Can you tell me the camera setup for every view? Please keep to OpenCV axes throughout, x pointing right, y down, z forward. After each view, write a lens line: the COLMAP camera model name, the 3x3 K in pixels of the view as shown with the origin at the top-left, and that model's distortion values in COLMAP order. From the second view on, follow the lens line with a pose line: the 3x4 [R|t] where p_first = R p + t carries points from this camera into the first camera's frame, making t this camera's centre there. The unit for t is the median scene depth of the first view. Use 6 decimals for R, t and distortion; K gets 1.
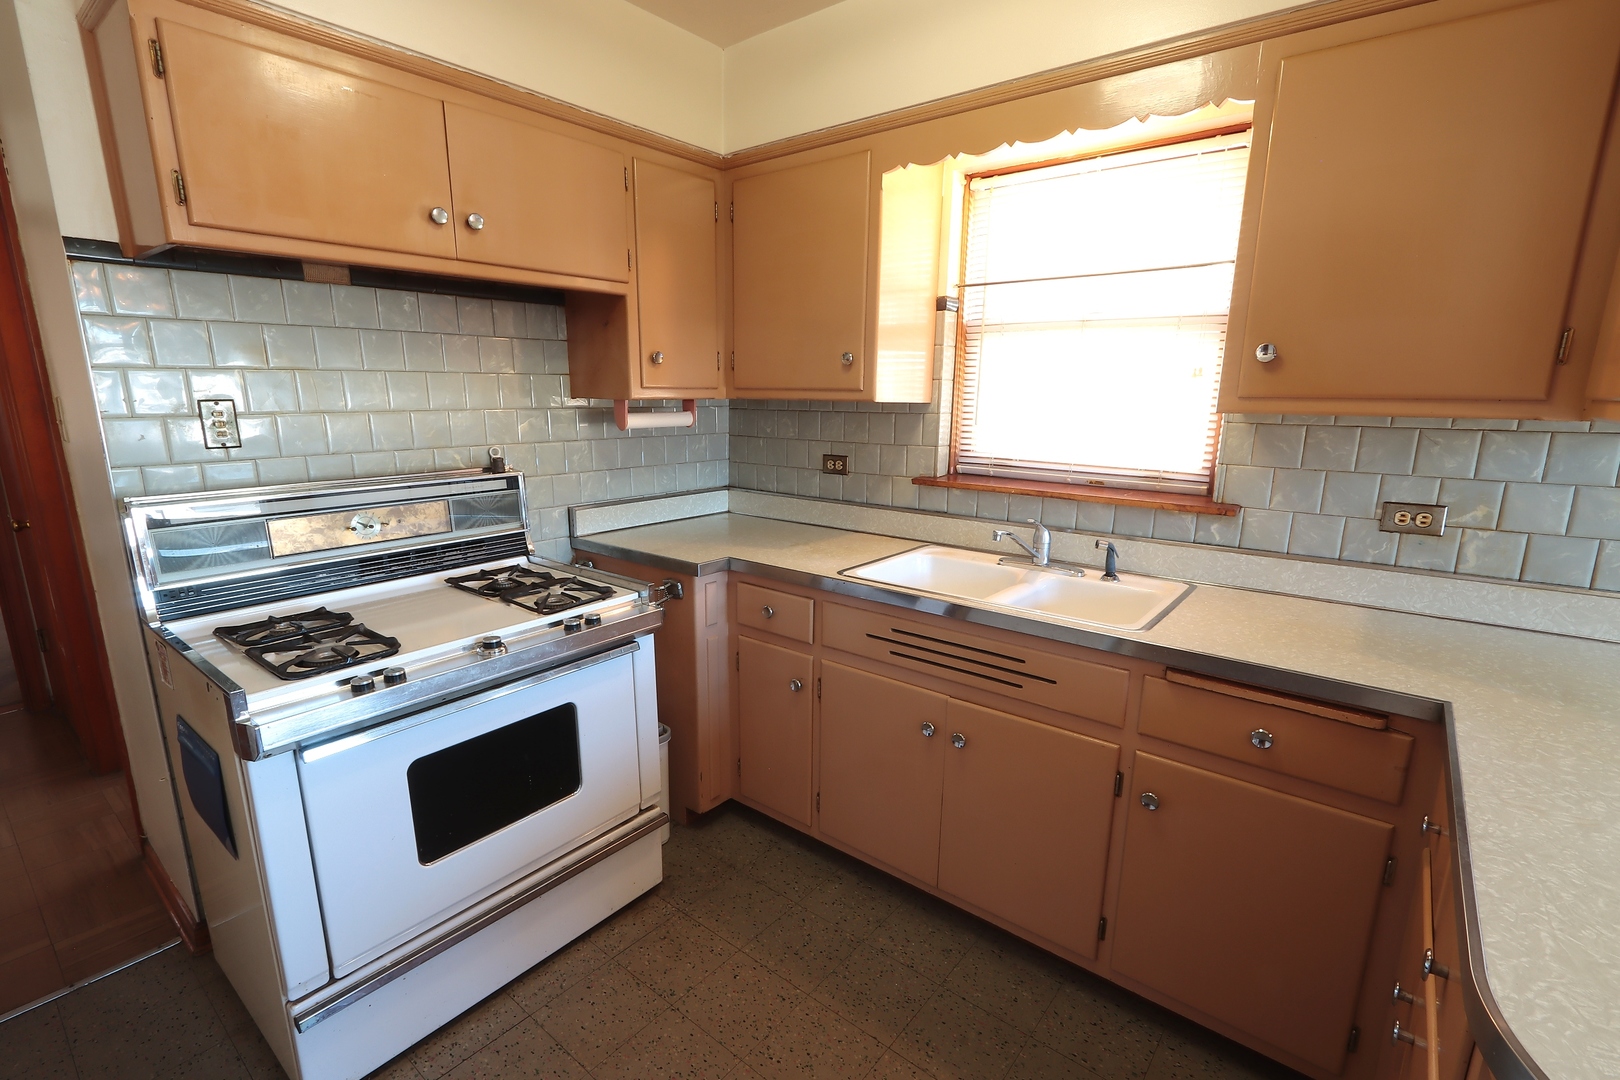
lens RADIAL K [[739.7, 0, 807.0], [0, 739.7, 557.0], [0, 0, 1]] dist [0.003493, -0.002959]
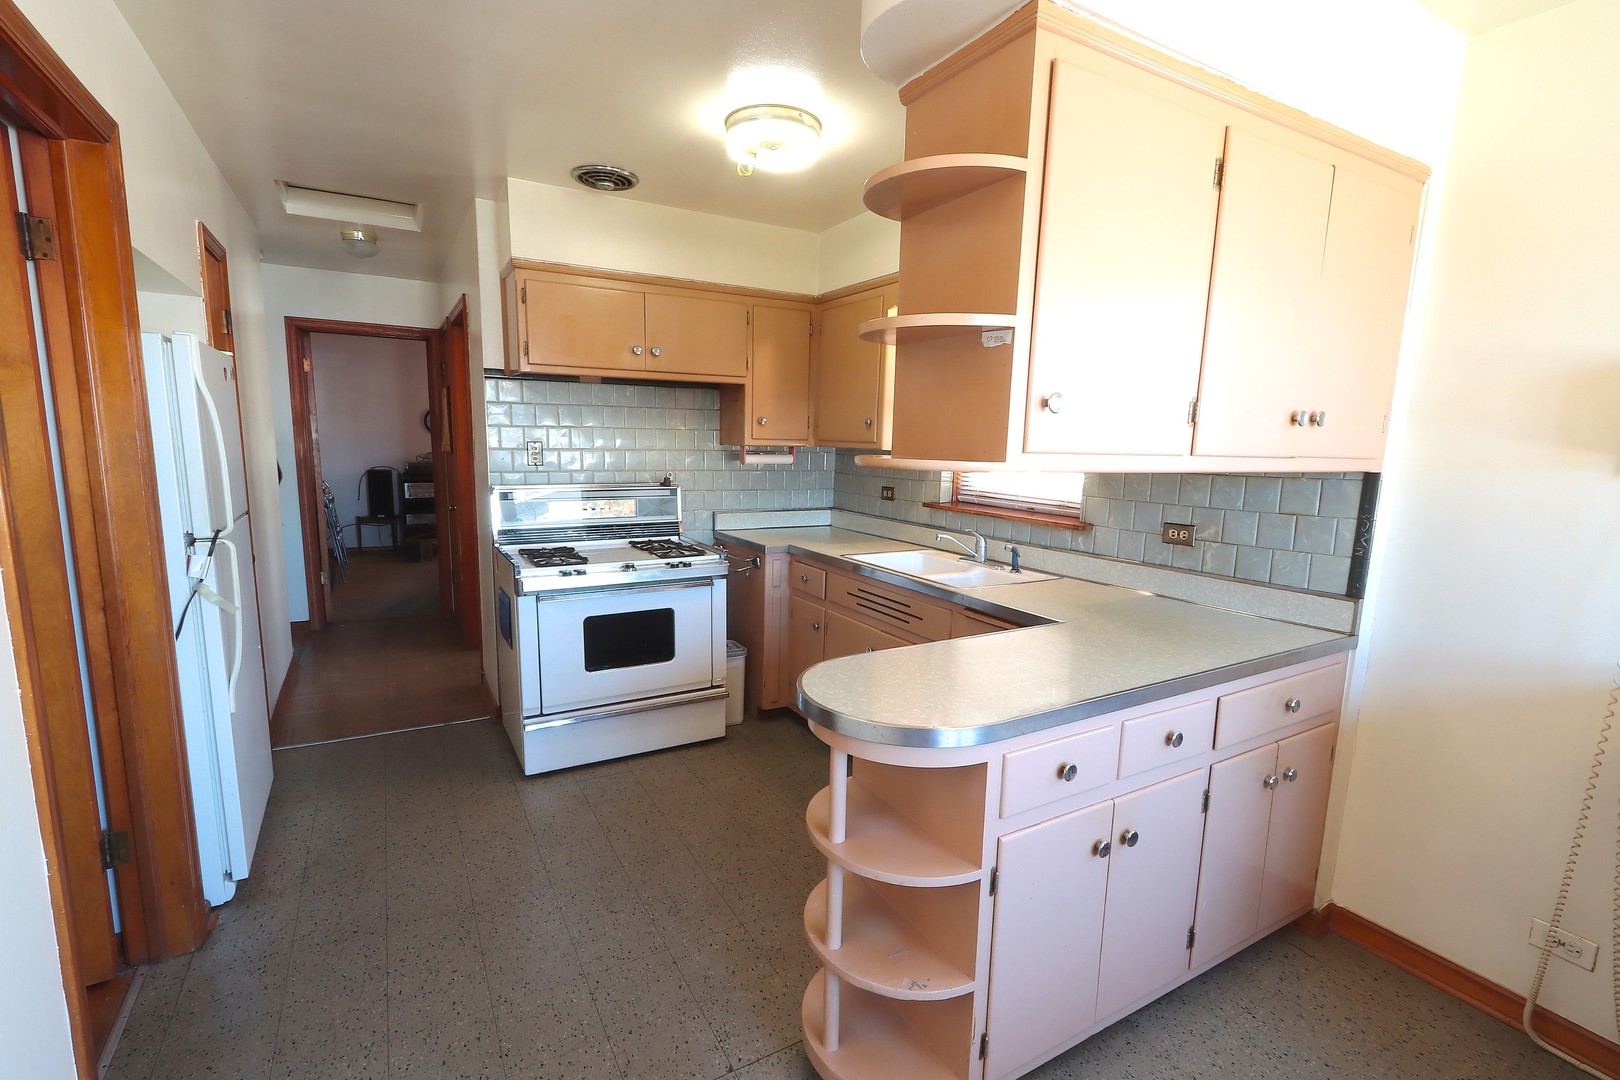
lens RADIAL K [[739.7, 0, 807.0], [0, 739.7, 557.0], [0, 0, 1]] dist [0.003493, -0.002959]
pose [[0.931470, 0.070937, -0.356835, 0.554738], [-0.095231, 0.994150, -0.050955, 0.115863], [0.351133, 0.081445, 0.932777, -0.521138]]
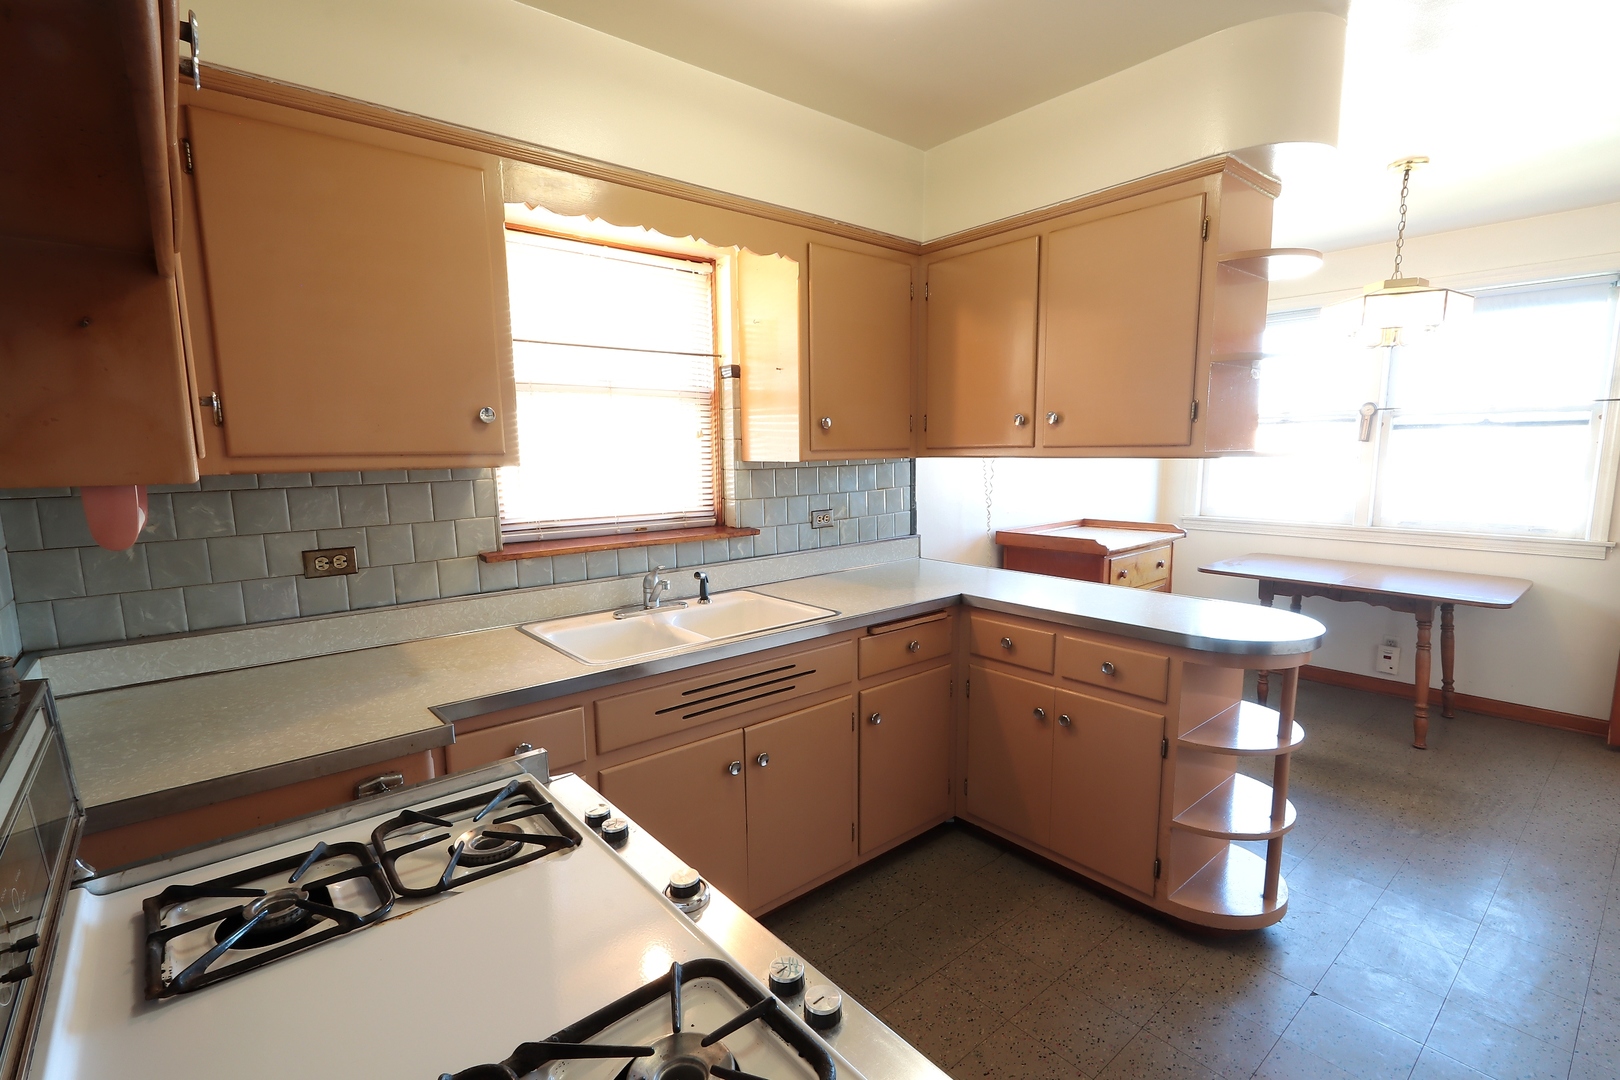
lens RADIAL K [[739.7, 0, 807.0], [0, 739.7, 557.0], [0, 0, 1]] dist [0.003493, -0.002959]
pose [[0.193232, -0.155983, 0.968675, -0.729124], [0.233076, 0.966318, 0.109110, -0.136061], [-0.953067, 0.204691, 0.223080, 0.564230]]
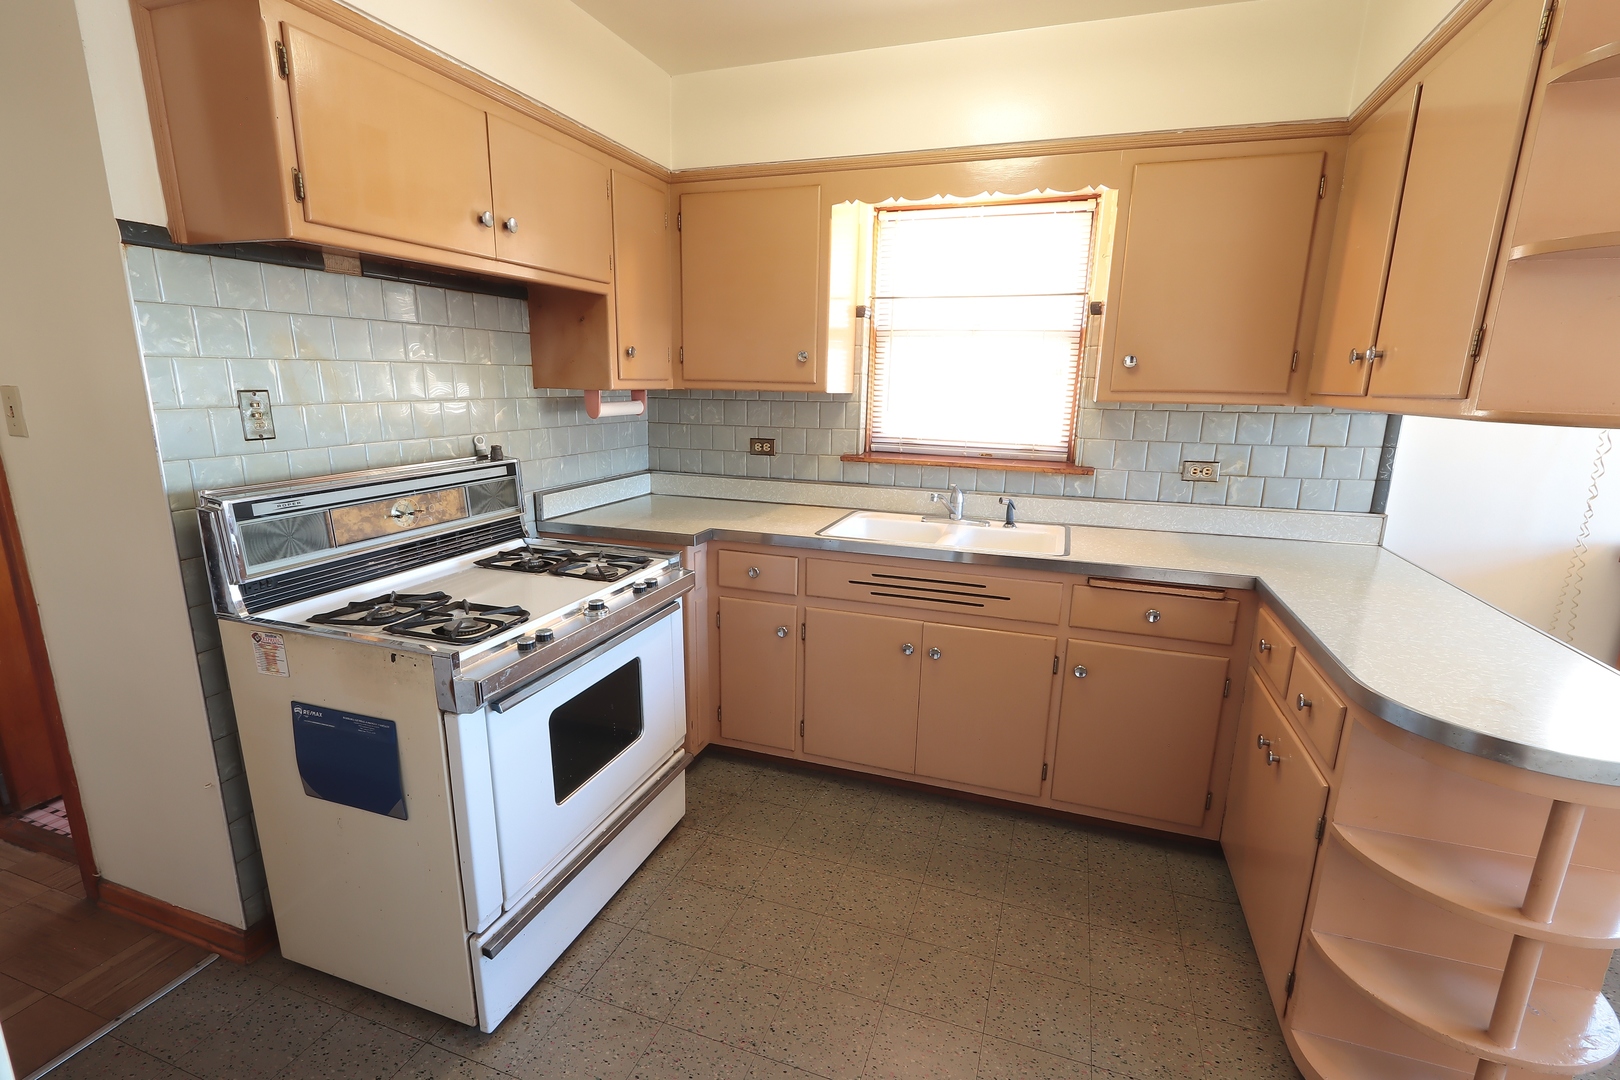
lens RADIAL K [[739.7, 0, 807.0], [0, 739.7, 557.0], [0, 0, 1]] dist [0.003493, -0.002959]
pose [[0.942998, -0.070551, 0.325235, -0.378285], [0.065195, 0.997498, 0.027350, 0.024905], [-0.326350, -0.004587, 0.945238, -0.144723]]
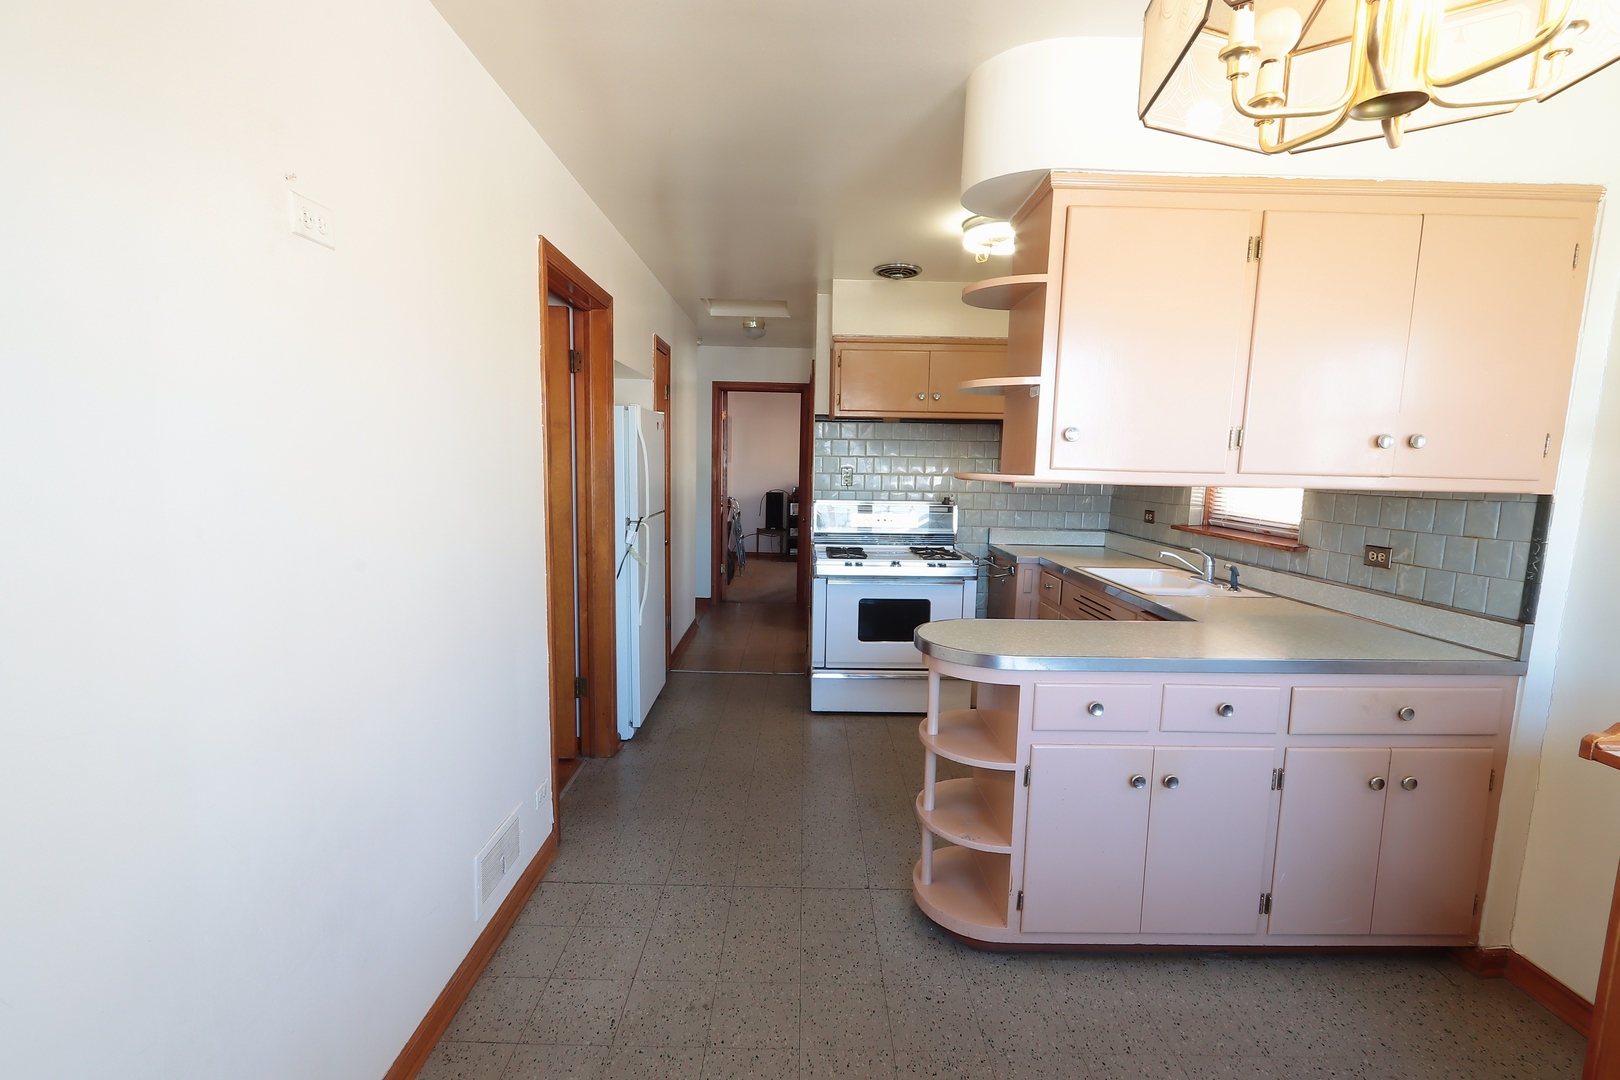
lens RADIAL K [[739.7, 0, 807.0], [0, 739.7, 557.0], [0, 0, 1]] dist [0.003493, -0.002959]
pose [[0.633659, 0.104530, -0.766518, 1.034521], [-0.185327, 0.982489, -0.019223, 0.158327], [0.751086, 0.154237, 0.641935, -0.673916]]
